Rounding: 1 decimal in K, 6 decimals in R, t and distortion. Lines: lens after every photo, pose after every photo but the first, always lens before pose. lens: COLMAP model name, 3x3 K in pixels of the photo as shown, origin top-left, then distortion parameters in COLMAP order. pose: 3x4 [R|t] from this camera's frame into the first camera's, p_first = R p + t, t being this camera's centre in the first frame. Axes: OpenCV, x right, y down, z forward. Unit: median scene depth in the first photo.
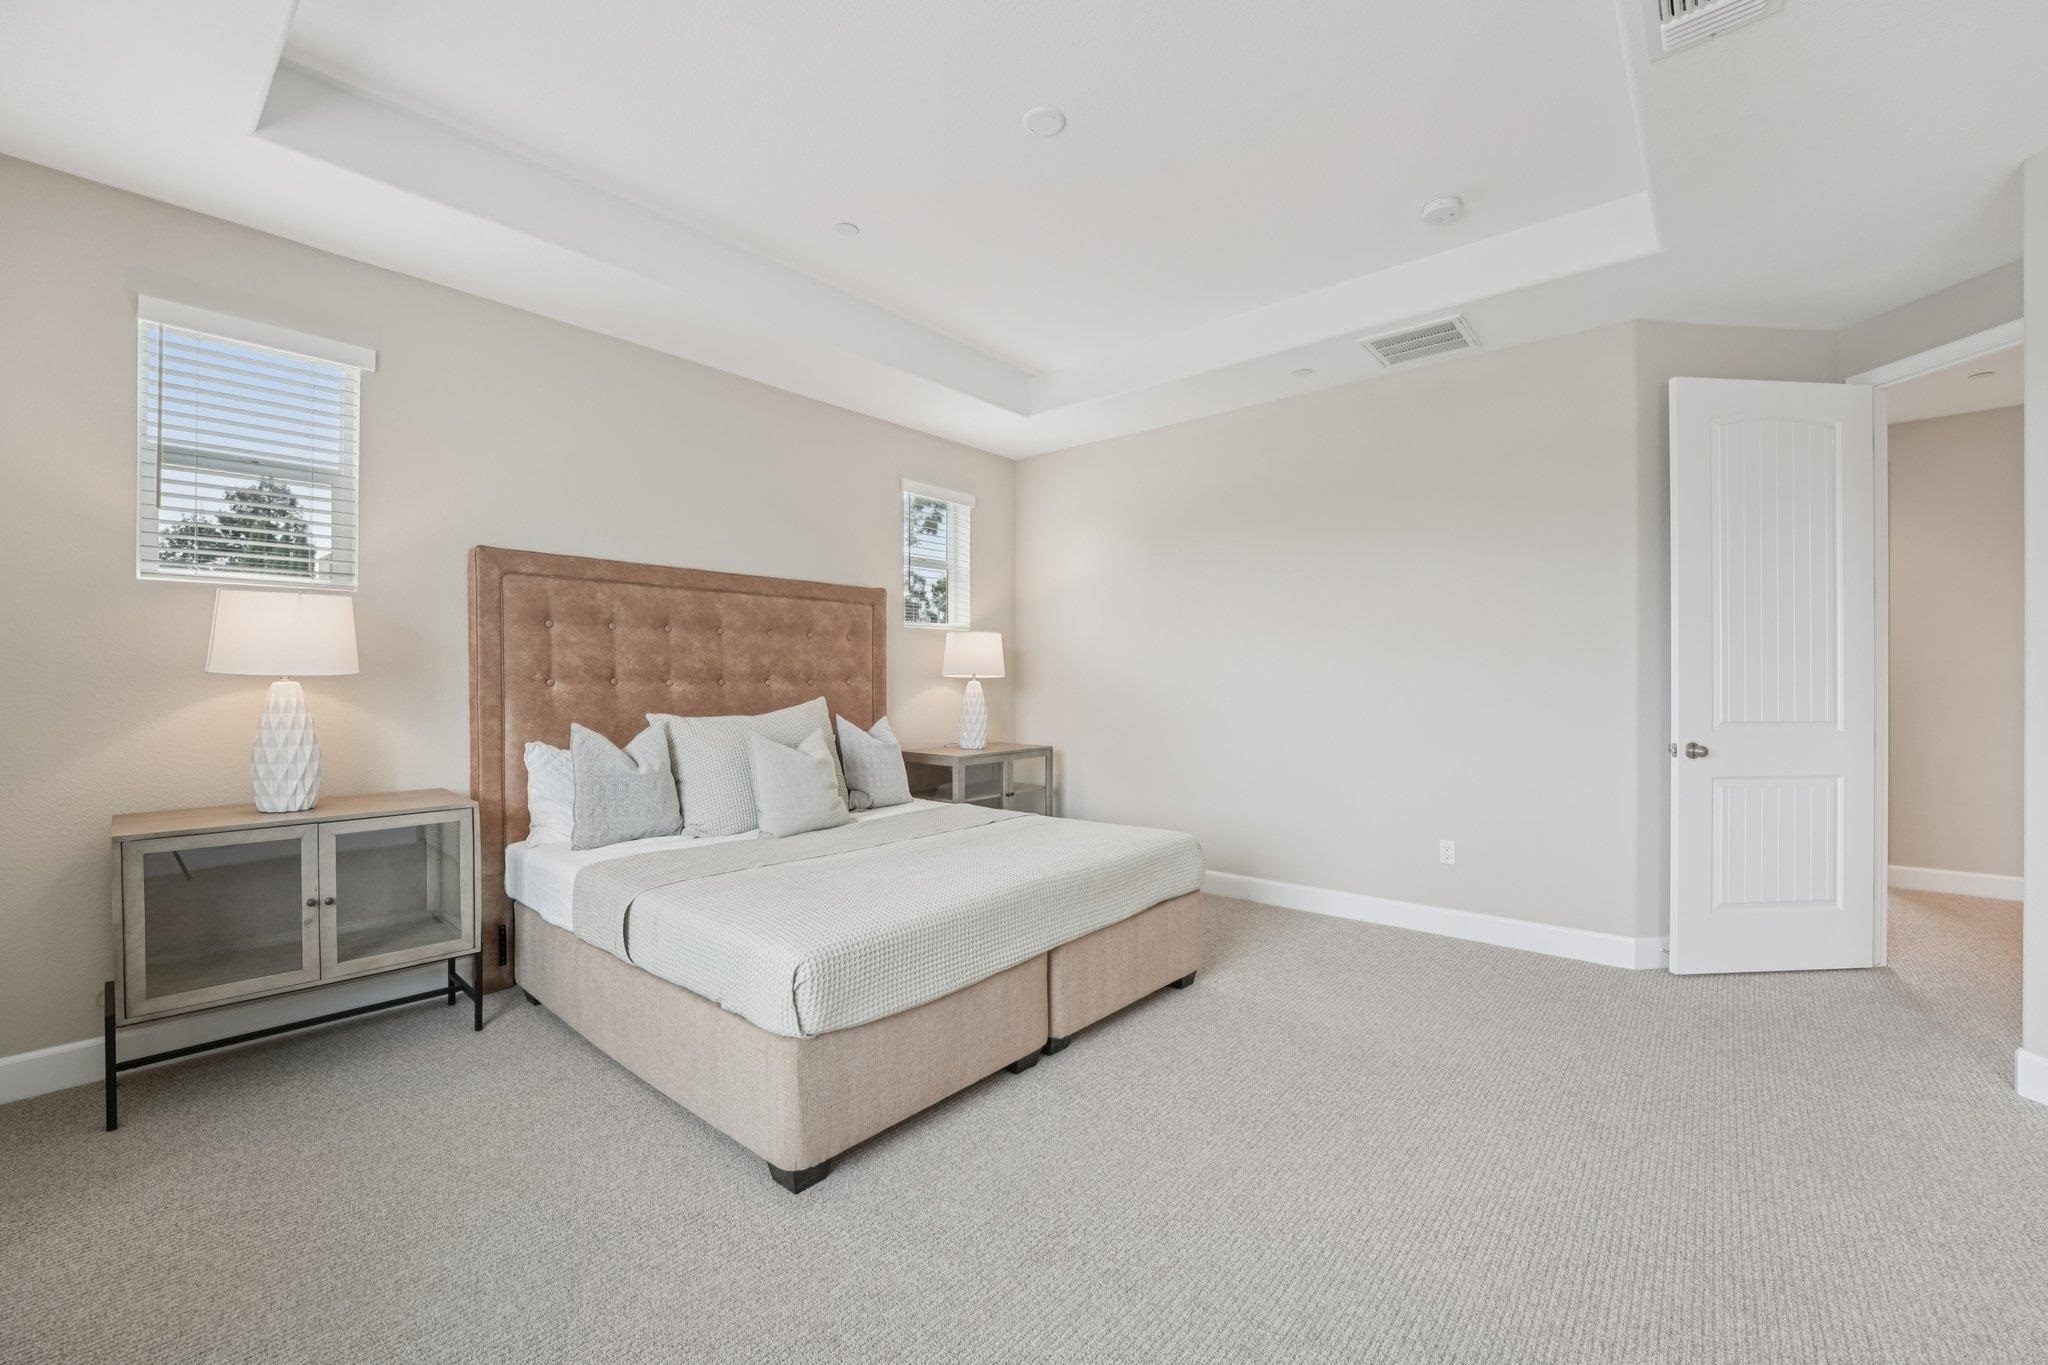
lens RADIAL K [[833.9, 0, 1049.1], [0, 833.9, 685.1], [0, 0, 1]] dist [-0.036814, -0.000399]
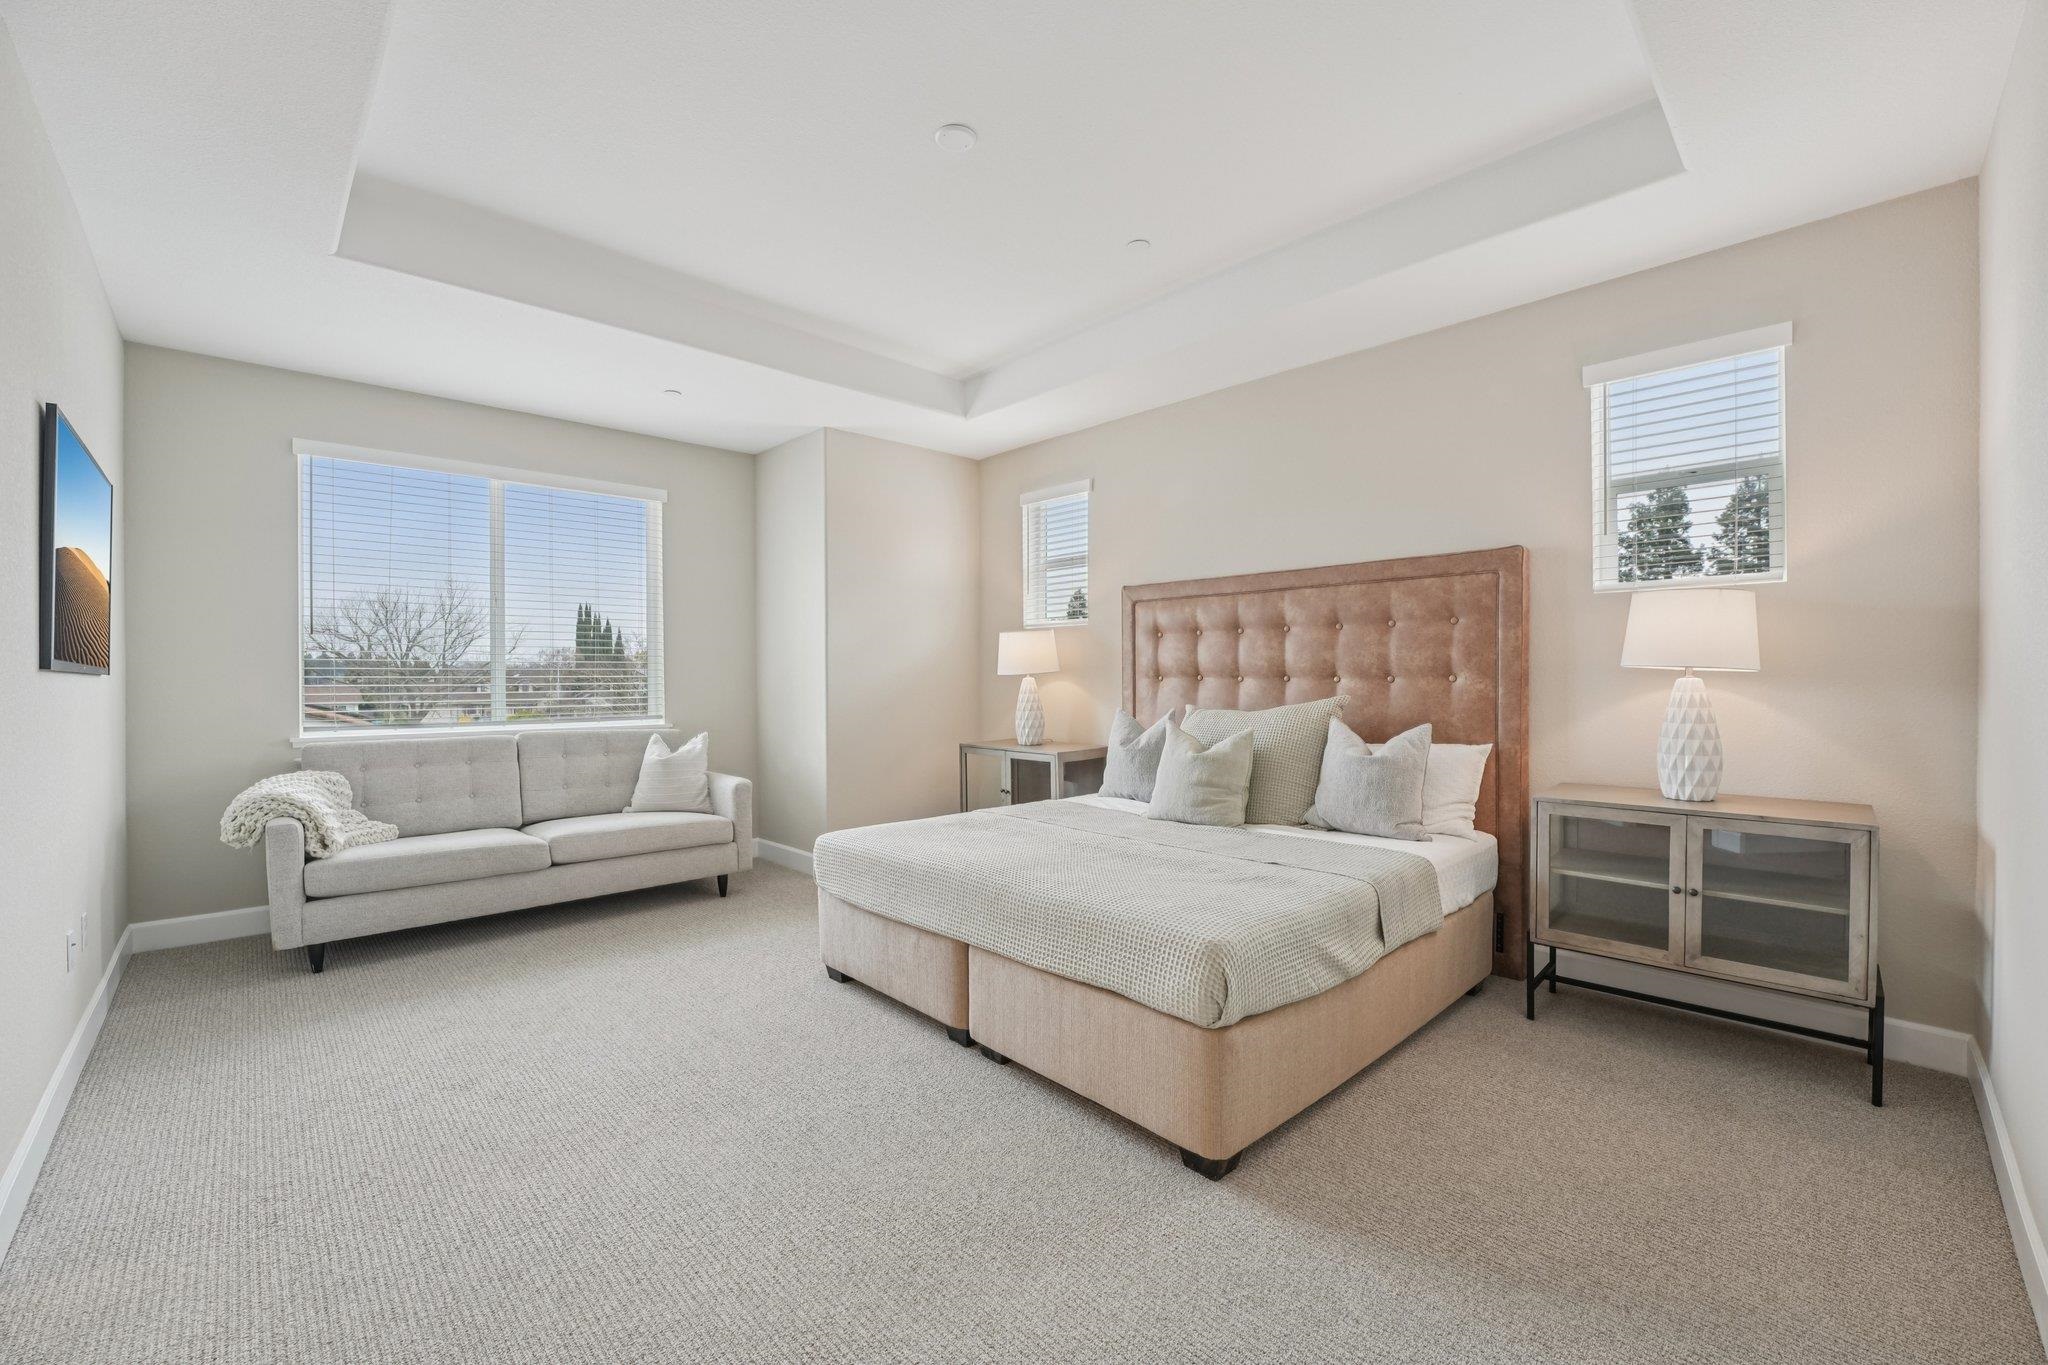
lens RADIAL K [[822.9, 0, 1015.0], [0, 822.9, 684.4], [0, 0, 1]] dist [-0.031935, 0.003711]
pose [[-0.136890, 0.006958, -0.990562, 0.555244], [-0.003357, 0.999966, 0.007488, -0.001437], [0.990581, 0.004351, -0.136862, 0.677954]]
